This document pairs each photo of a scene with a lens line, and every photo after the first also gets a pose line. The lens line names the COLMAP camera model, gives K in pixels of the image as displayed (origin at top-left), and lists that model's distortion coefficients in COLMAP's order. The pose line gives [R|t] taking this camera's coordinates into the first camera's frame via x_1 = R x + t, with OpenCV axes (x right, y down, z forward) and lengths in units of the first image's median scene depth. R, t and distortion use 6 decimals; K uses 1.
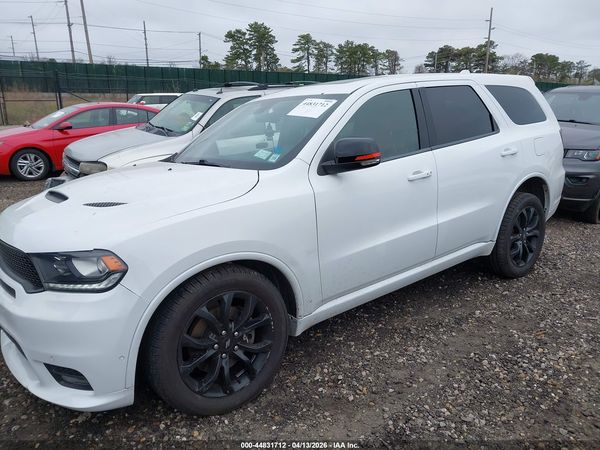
lens RADIAL K [[468.3, 0, 300.0], [0, 468.3, 225.0], [0, 0, 1]] dist [0.001069, 0.001656]
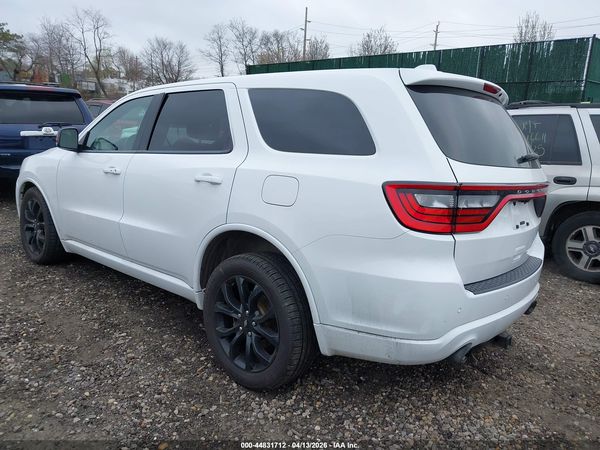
lens RADIAL K [[468.3, 0, 300.0], [0, 468.3, 225.0], [0, 0, 1]] dist [0.001069, 0.001656]
pose [[0.181647, 0.231800, -0.955653, 1.073199], [-0.294522, 0.940033, 0.172030, -0.231988], [0.938222, 0.250212, 0.239025, 0.891566]]
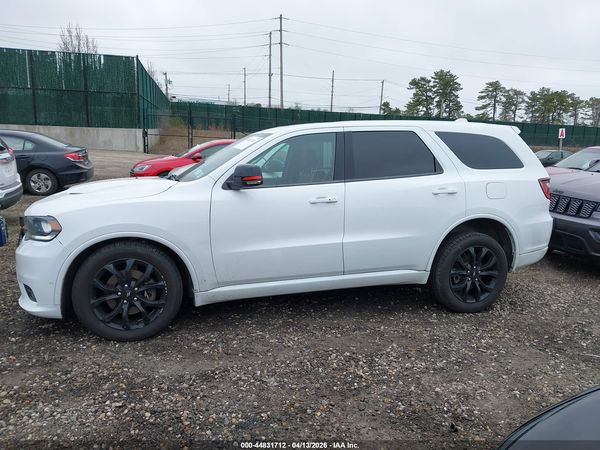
lens RADIAL K [[468.3, 0, 300.0], [0, 468.3, 225.0], [0, 0, 1]] dist [0.001069, 0.001656]
pose [[0.931366, 0.100907, -0.349823, 0.474980], [-0.132050, 0.989024, -0.066285, 0.036752], [0.339295, 0.107930, 0.934468, -0.122242]]
